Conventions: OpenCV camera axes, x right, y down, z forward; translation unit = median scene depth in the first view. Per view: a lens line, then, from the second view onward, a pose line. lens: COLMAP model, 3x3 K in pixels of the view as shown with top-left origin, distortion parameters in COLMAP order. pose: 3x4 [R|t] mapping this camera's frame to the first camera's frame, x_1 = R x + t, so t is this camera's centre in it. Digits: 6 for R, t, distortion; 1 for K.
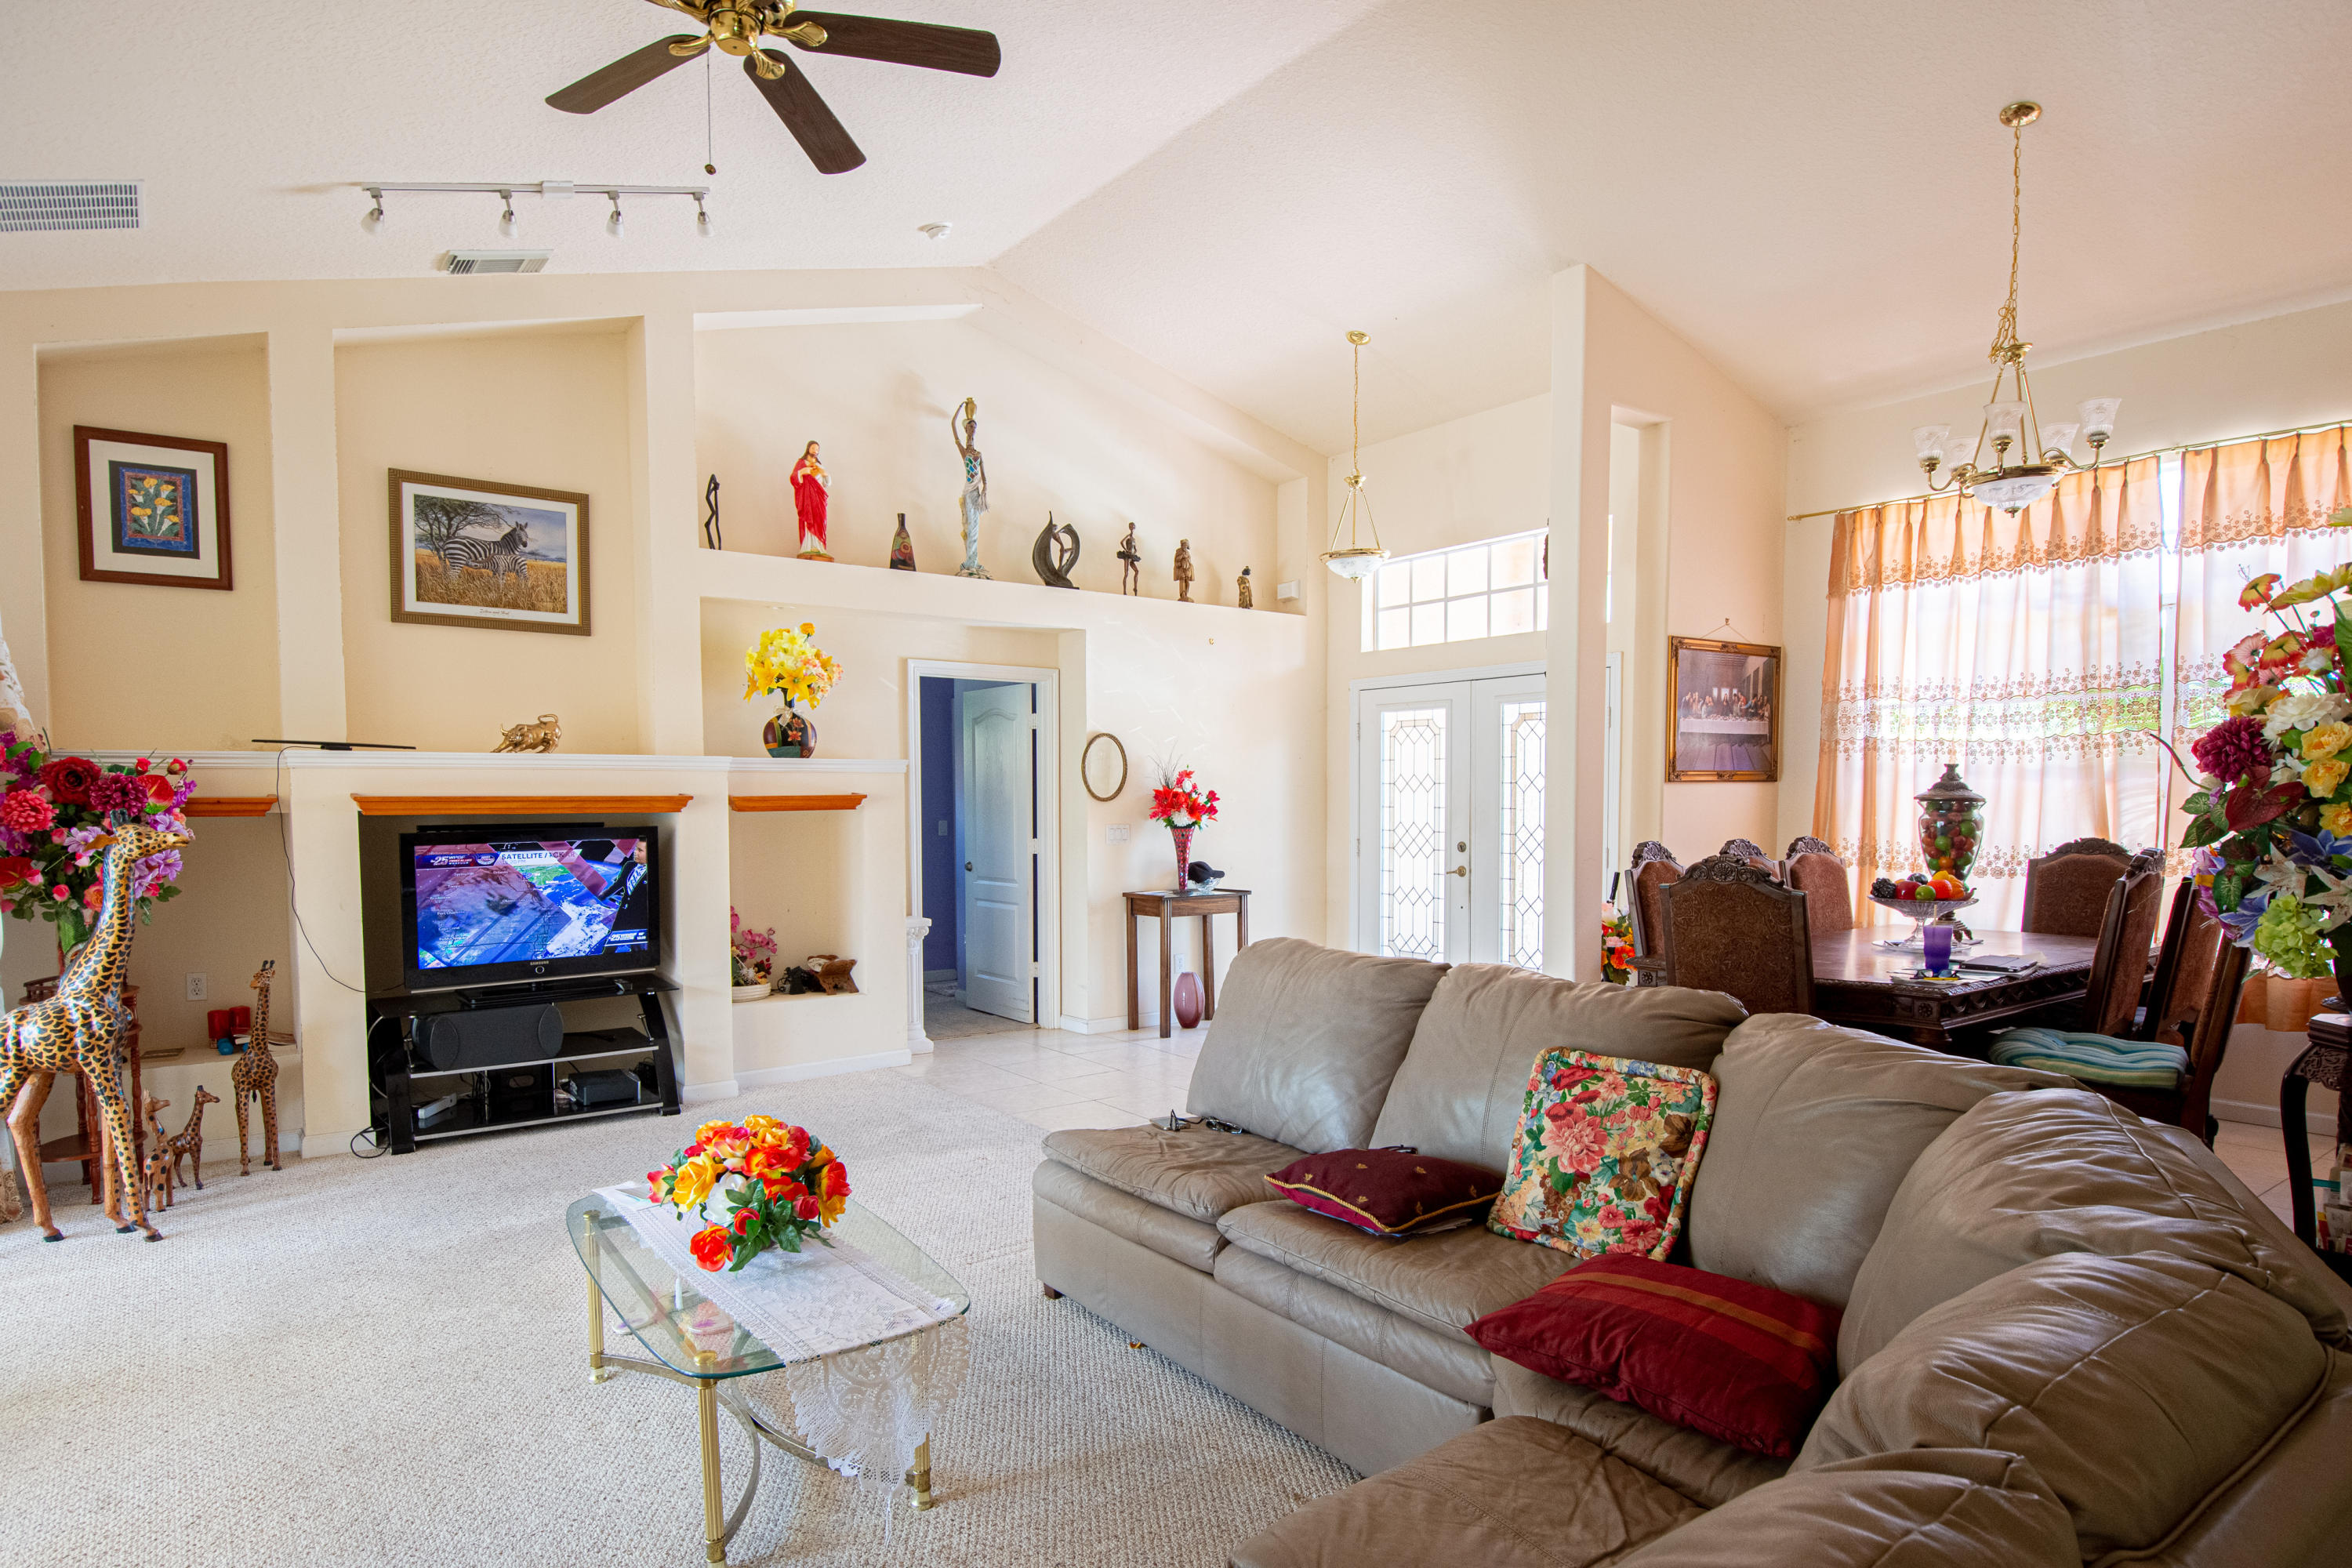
lens RADIAL K [[1312.1, 0, 1178.1], [0, 1312.1, 865.1], [0, 0, 1]] dist [0.022400, -0.028396]
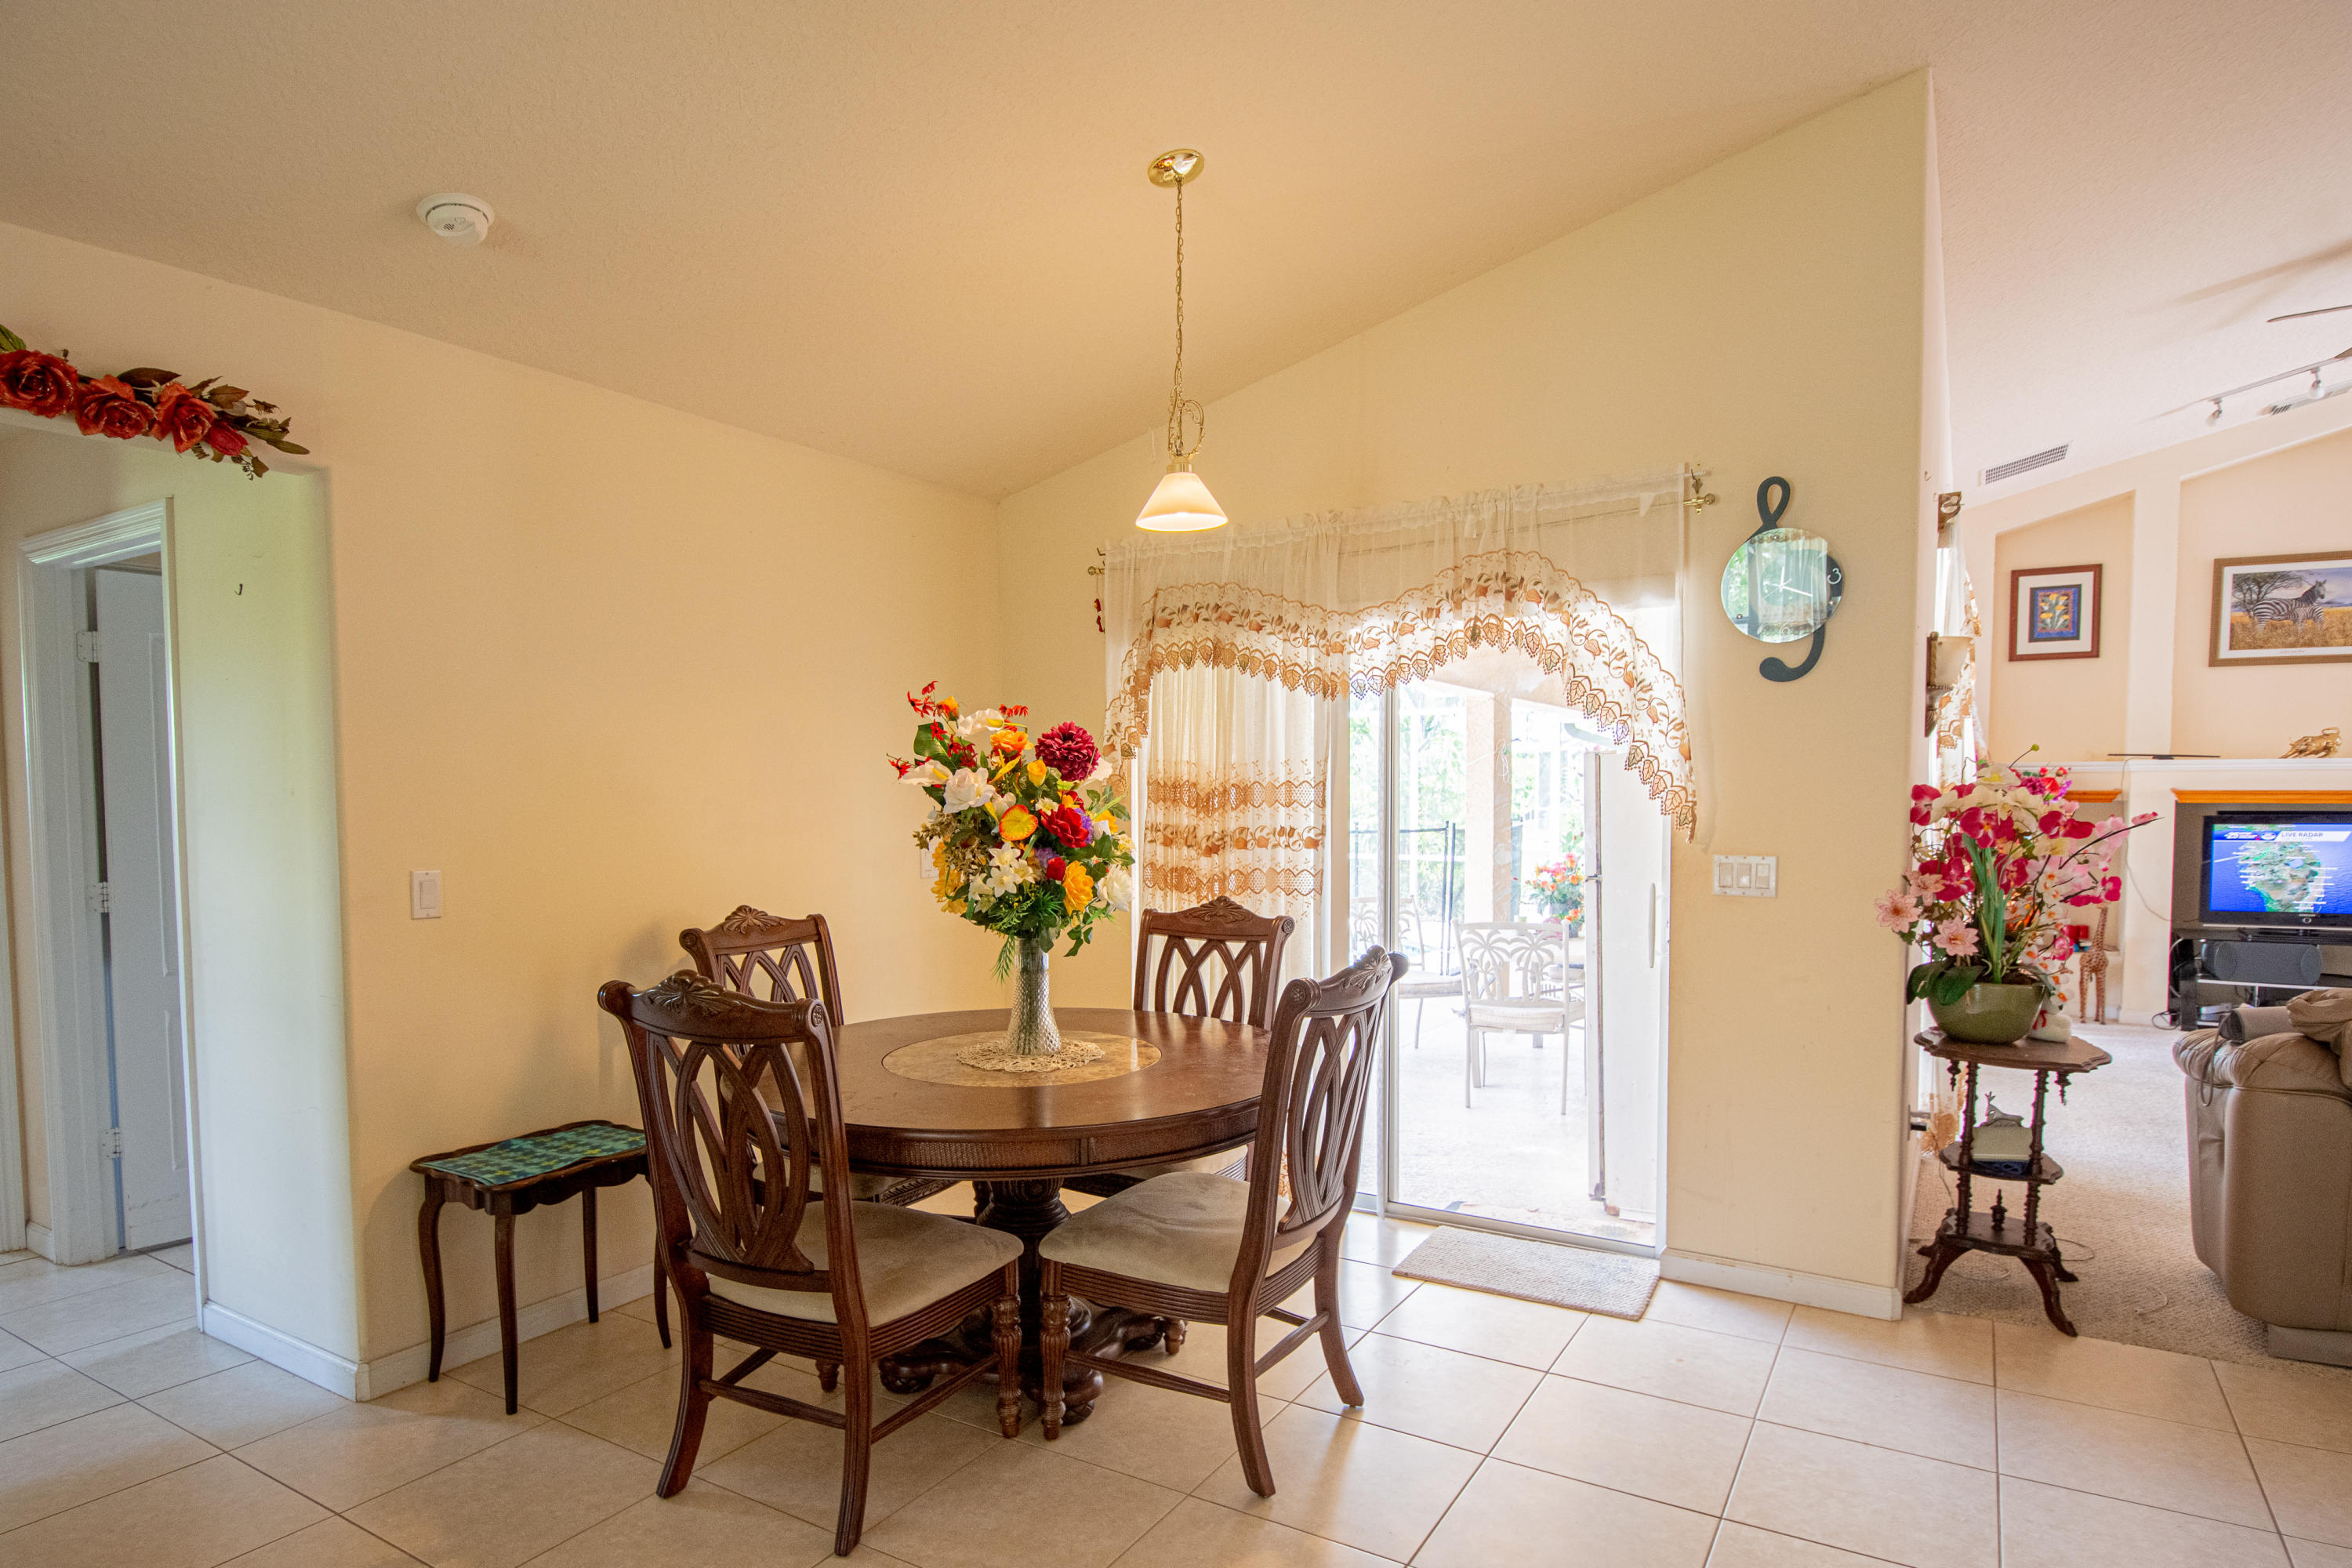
lens RADIAL K [[1312.1, 0, 1178.1], [0, 1312.1, 865.1], [0, 0, 1]] dist [0.022400, -0.028396]
pose [[0.369006, 0.052662, -0.927934, 0.342071], [-0.051373, 0.998023, 0.036211, 0.035992], [0.928006, 0.034309, 0.370982, -0.586694]]
